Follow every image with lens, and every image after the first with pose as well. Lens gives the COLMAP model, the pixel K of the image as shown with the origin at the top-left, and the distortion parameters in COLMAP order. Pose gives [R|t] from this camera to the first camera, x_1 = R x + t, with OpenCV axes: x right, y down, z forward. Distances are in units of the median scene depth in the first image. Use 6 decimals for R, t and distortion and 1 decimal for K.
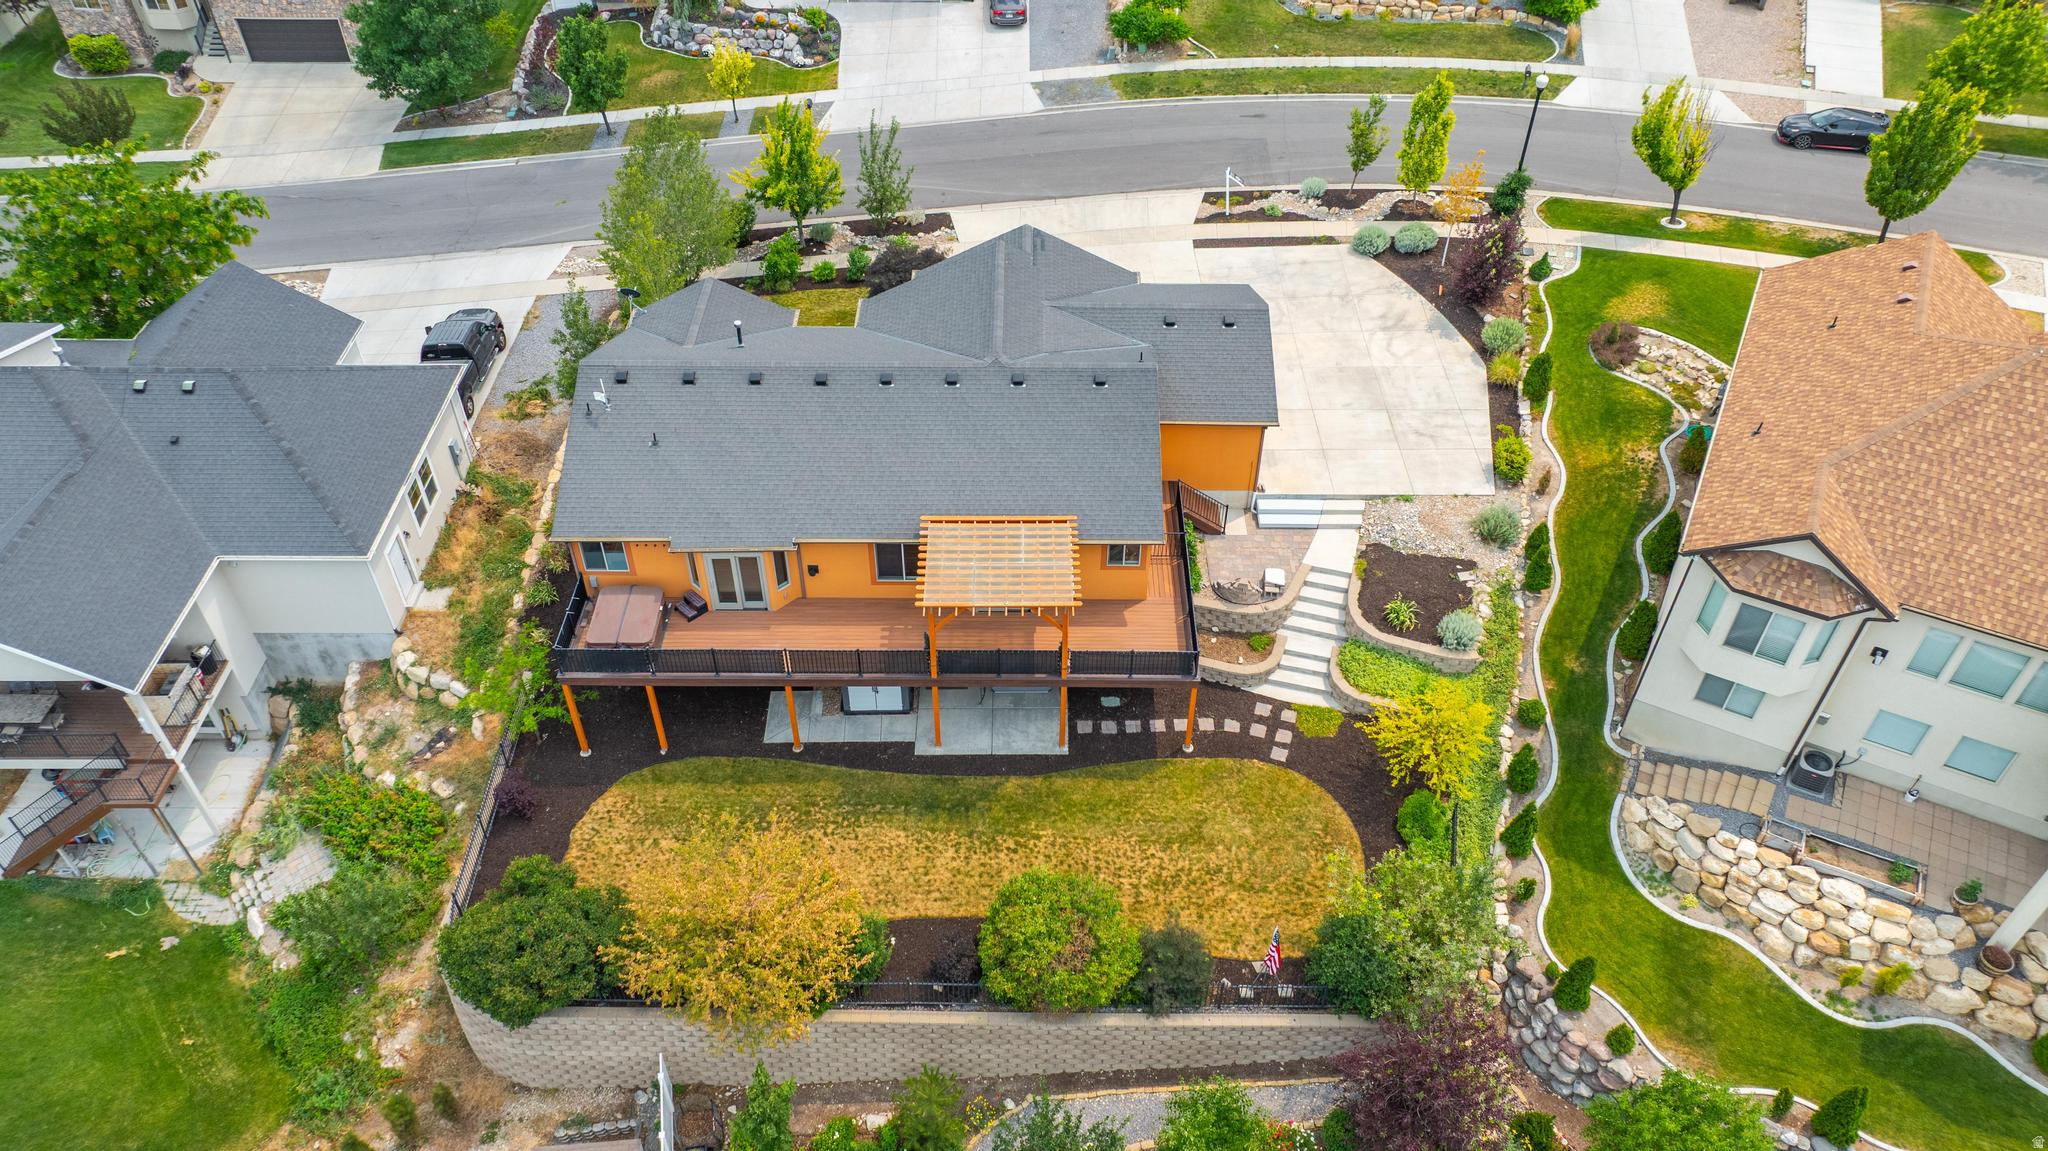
lens RADIAL K [[1442.6, 0, 1004.0], [0, 1442.6, 576.2], [0, 0, 1]] dist [-0.004227, -0.002419]
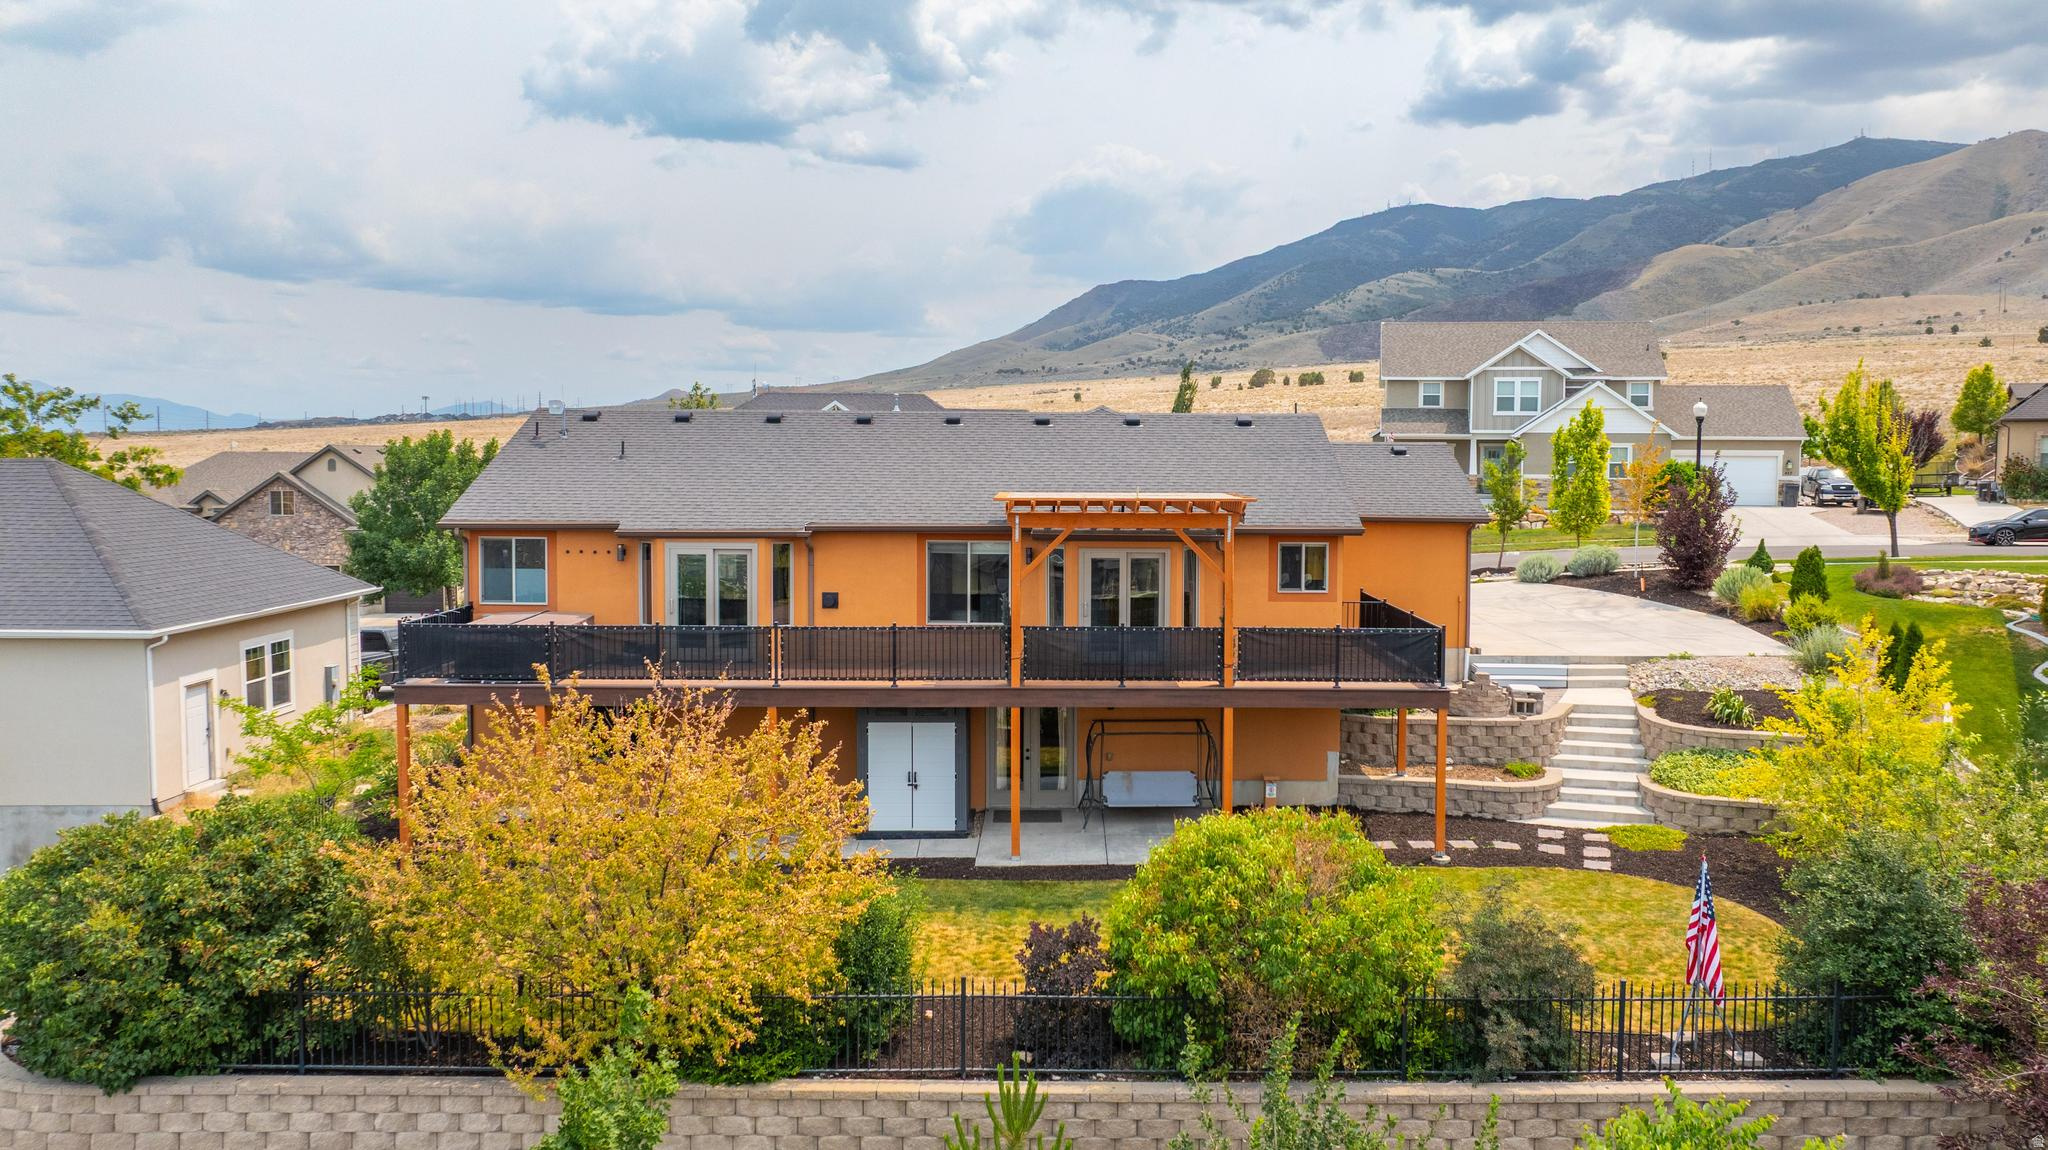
lens RADIAL K [[1540.3, 0, 1077.2], [0, 1540.3, 572.9], [0, 0, 1]] dist [-0.008342, -0.003018]
pose [[0.999747, 0.007993, 0.021044, -0.034397], [0.006777, 0.784598, -0.619968, 0.408645], [-0.021466, 0.619954, 0.784345, 0.430238]]
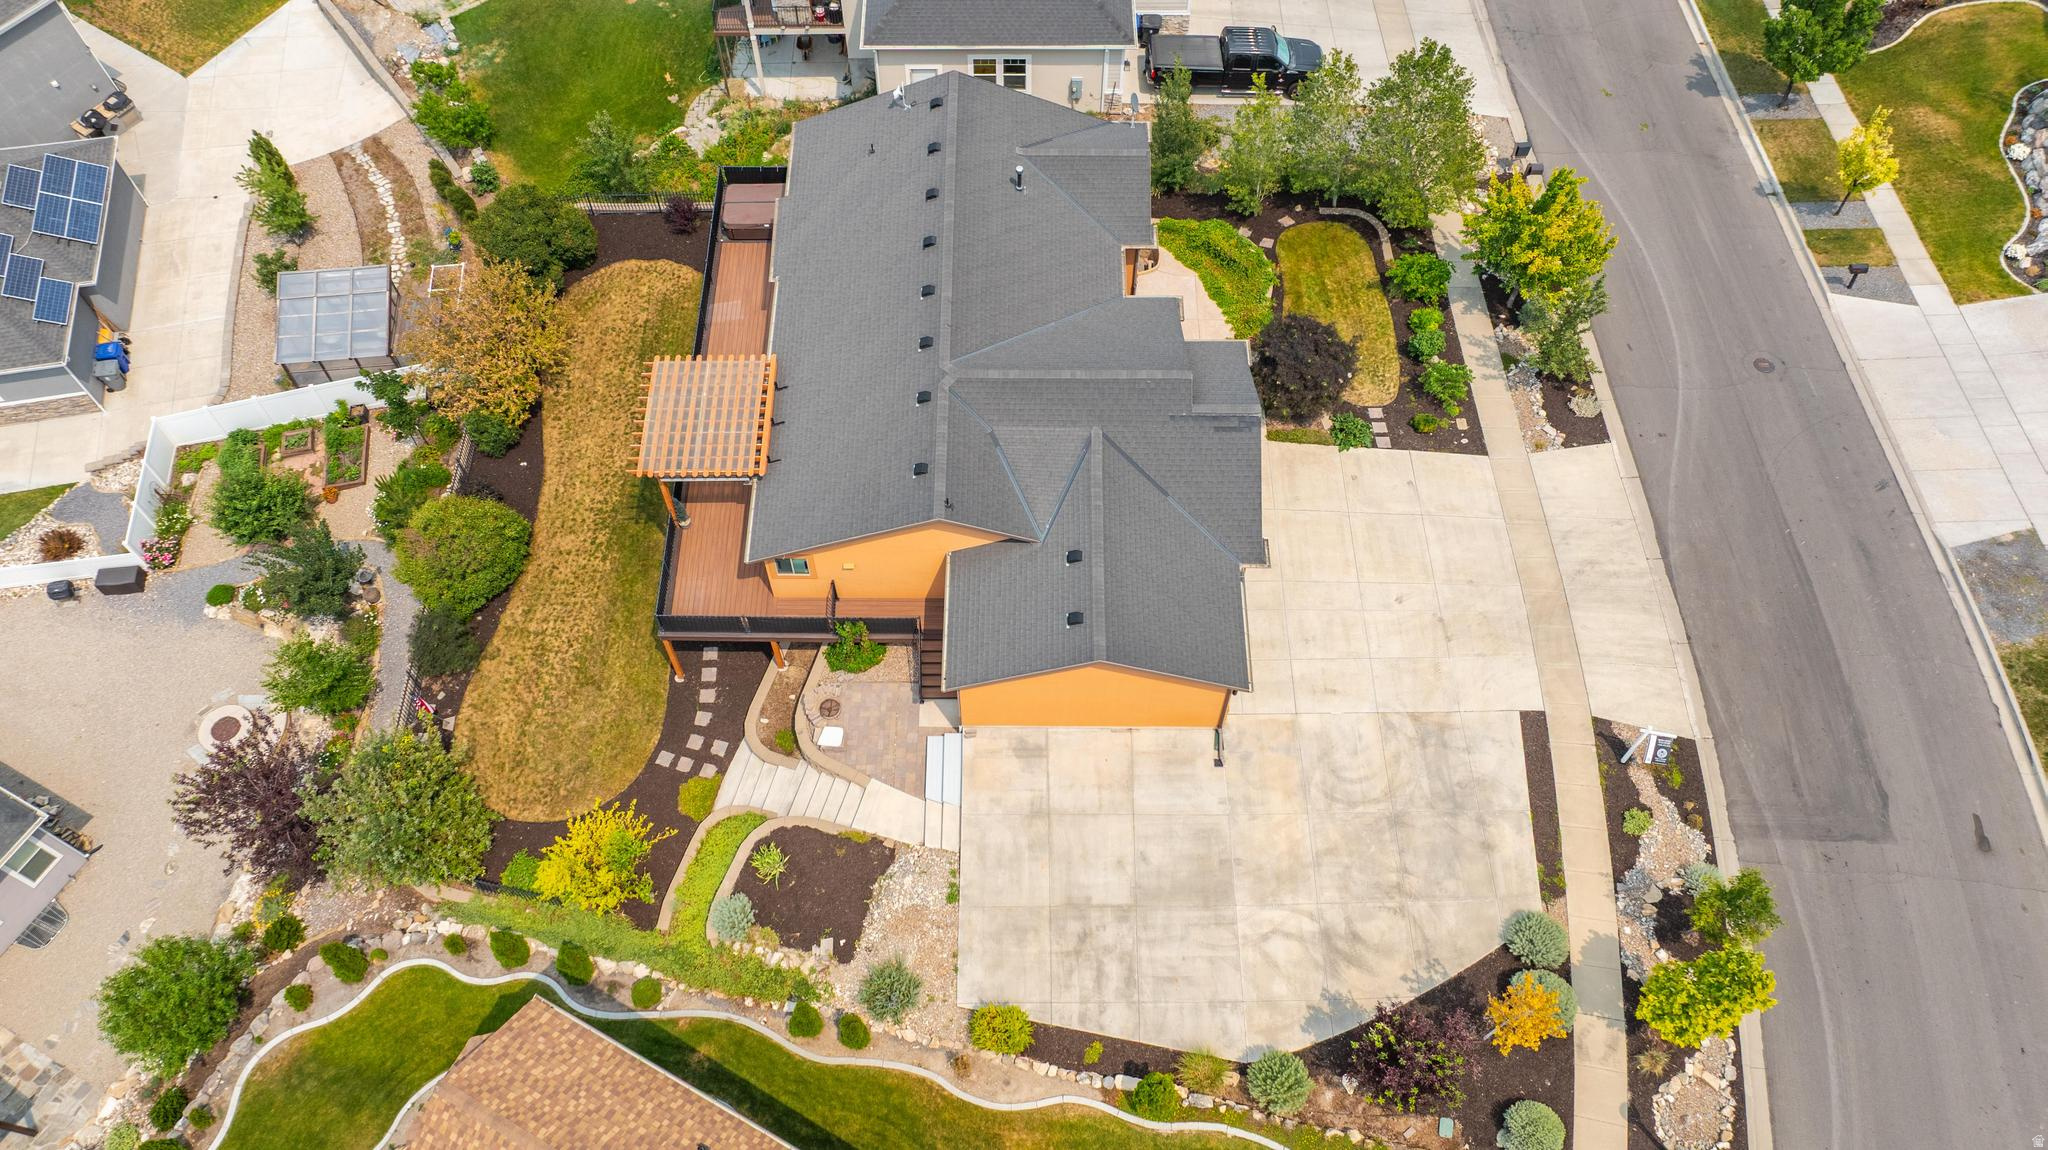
lens RADIAL K [[1442.6, 0, 1004.0], [0, 1442.6, 575.7], [0, 0, 1]] dist [-0.004227, -0.002419]
pose [[0.009564, 0.868870, -0.494947, 0.575246], [-0.677429, 0.369710, 0.635928, -0.724370], [0.735526, 0.329209, 0.592134, 0.517014]]
